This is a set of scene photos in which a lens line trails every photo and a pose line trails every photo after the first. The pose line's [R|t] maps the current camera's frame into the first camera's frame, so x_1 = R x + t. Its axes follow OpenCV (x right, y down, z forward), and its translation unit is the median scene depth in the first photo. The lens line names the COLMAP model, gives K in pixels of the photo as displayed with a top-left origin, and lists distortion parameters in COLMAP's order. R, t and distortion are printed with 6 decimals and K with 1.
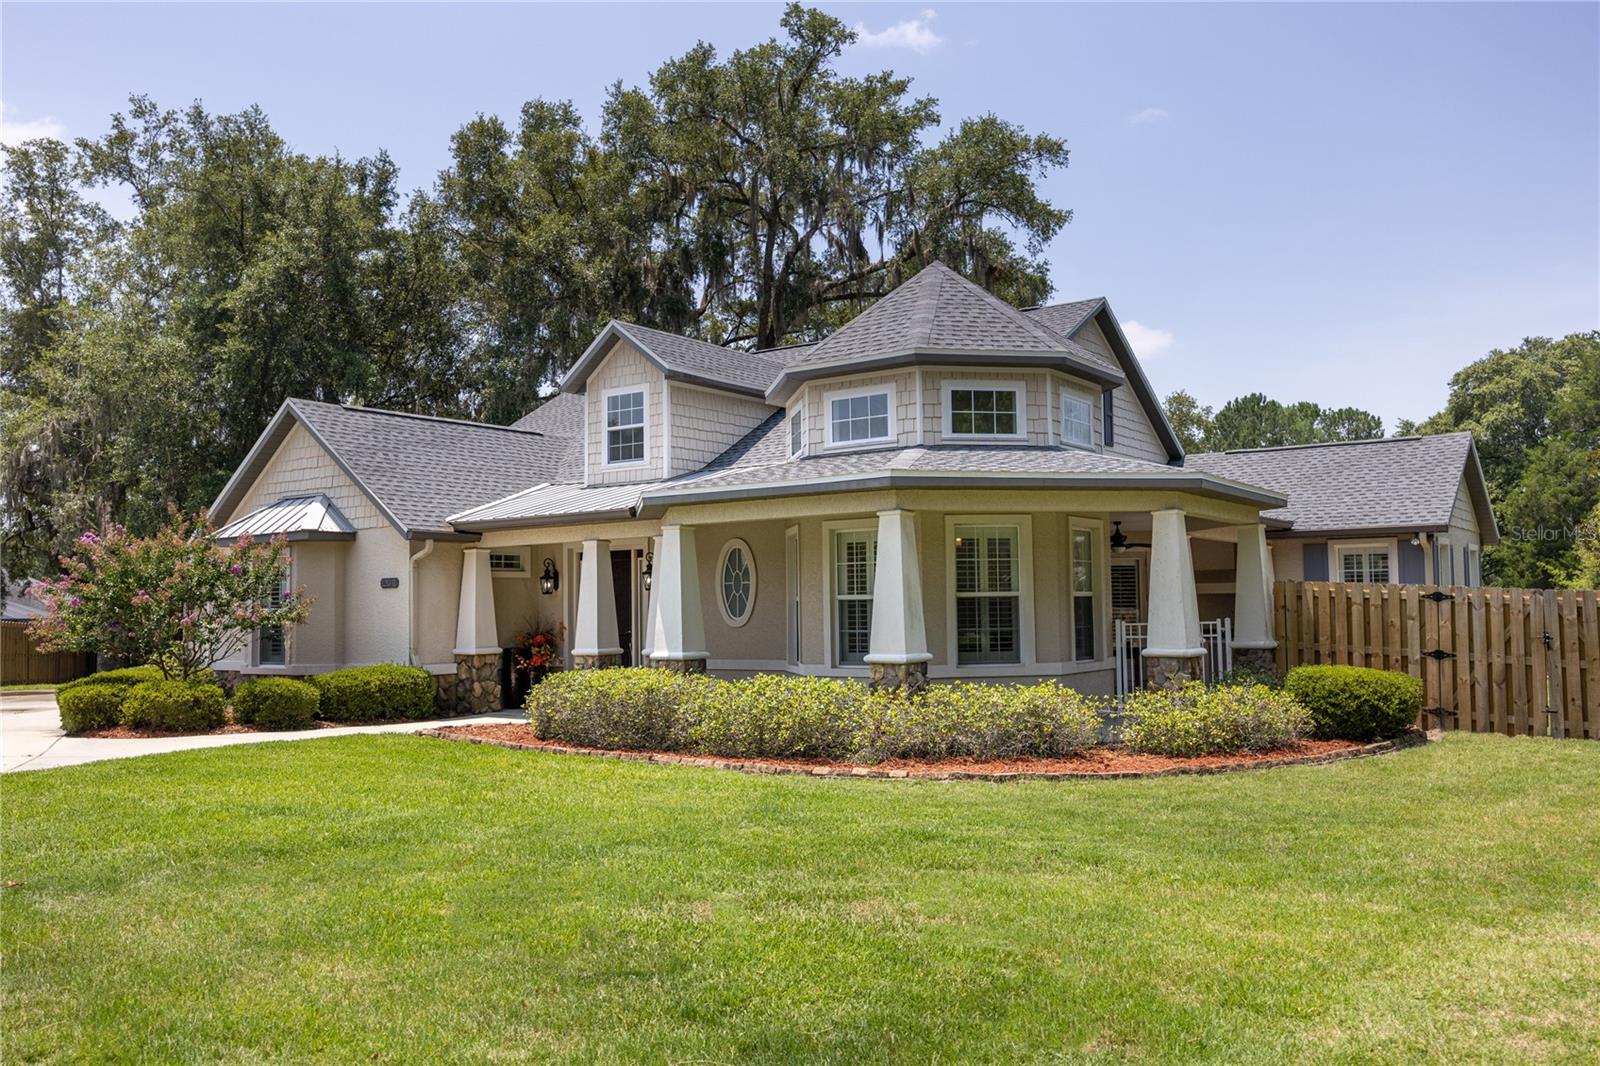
lens RADIAL K [[1343.5, 0, 799.1], [0, 1343.5, 533.3], [0, 0, 1]] dist [0.002935, 0.000150]
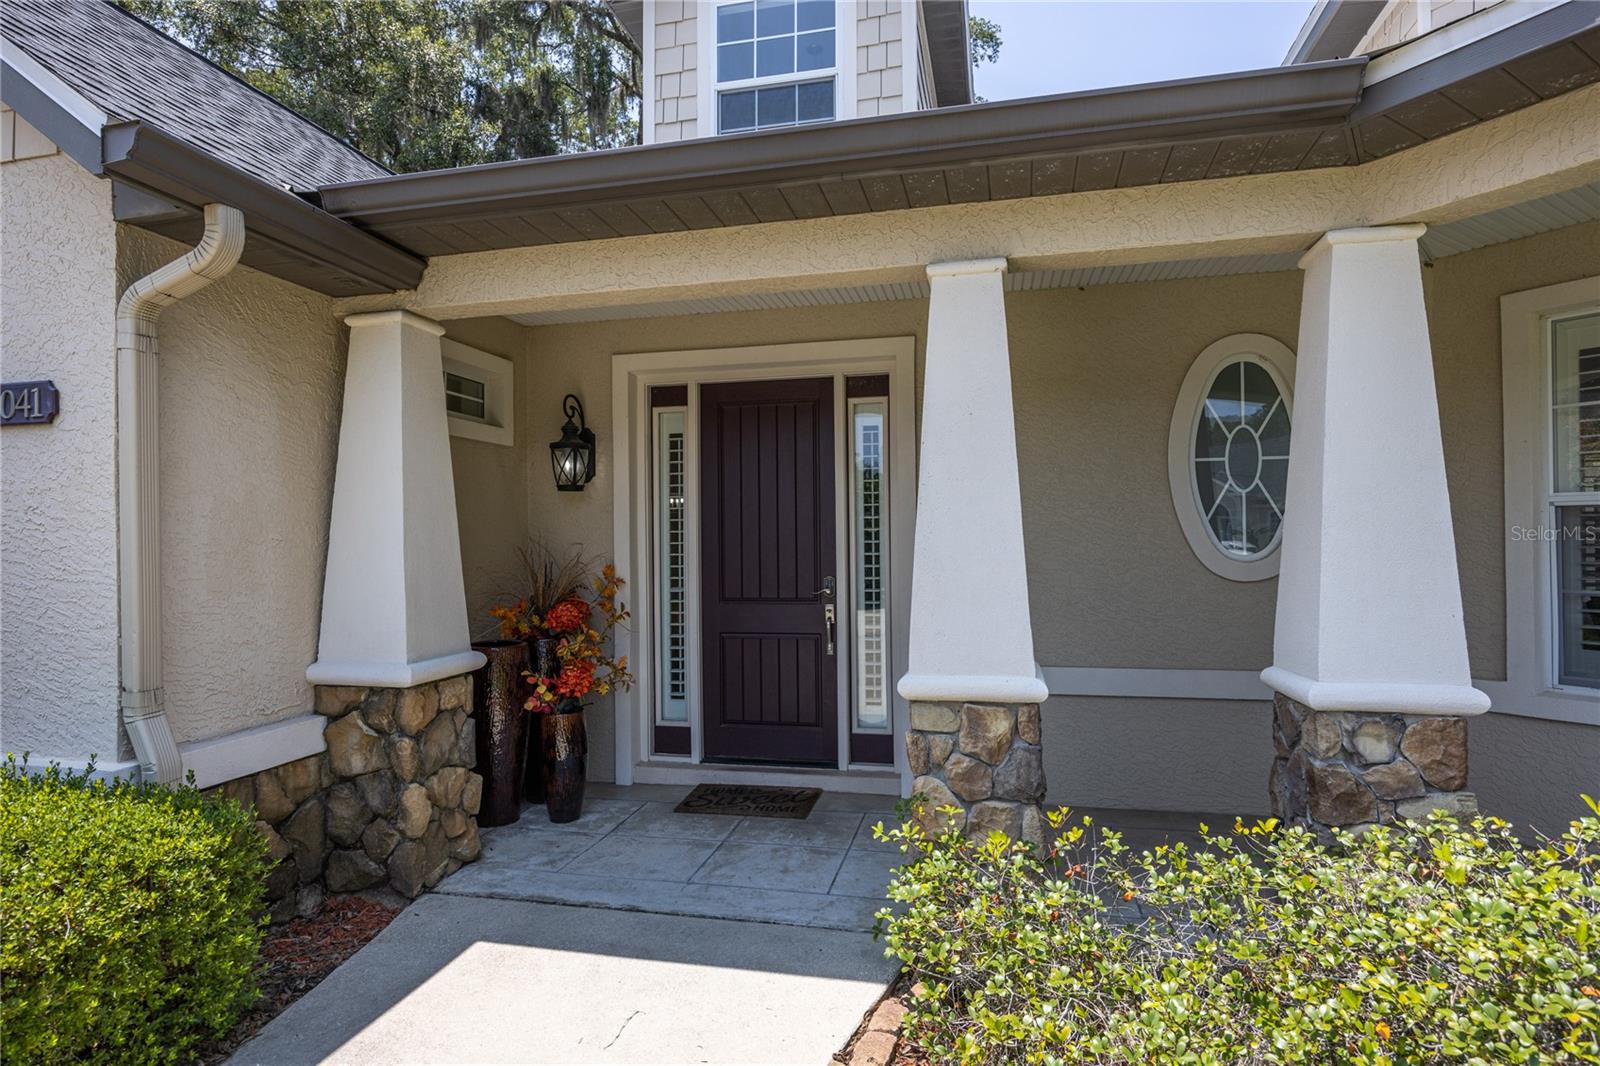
lens RADIAL K [[849.3, 0, 802.5], [0, 849.3, 540.3], [0, 0, 1]] dist [-0.002703, 0.000138]
pose [[0.913648, 0.008658, 0.406414, -0.236500], [-0.027212, 0.998833, 0.039894, 0.050645], [-0.405594, -0.047509, 0.912818, 0.802703]]
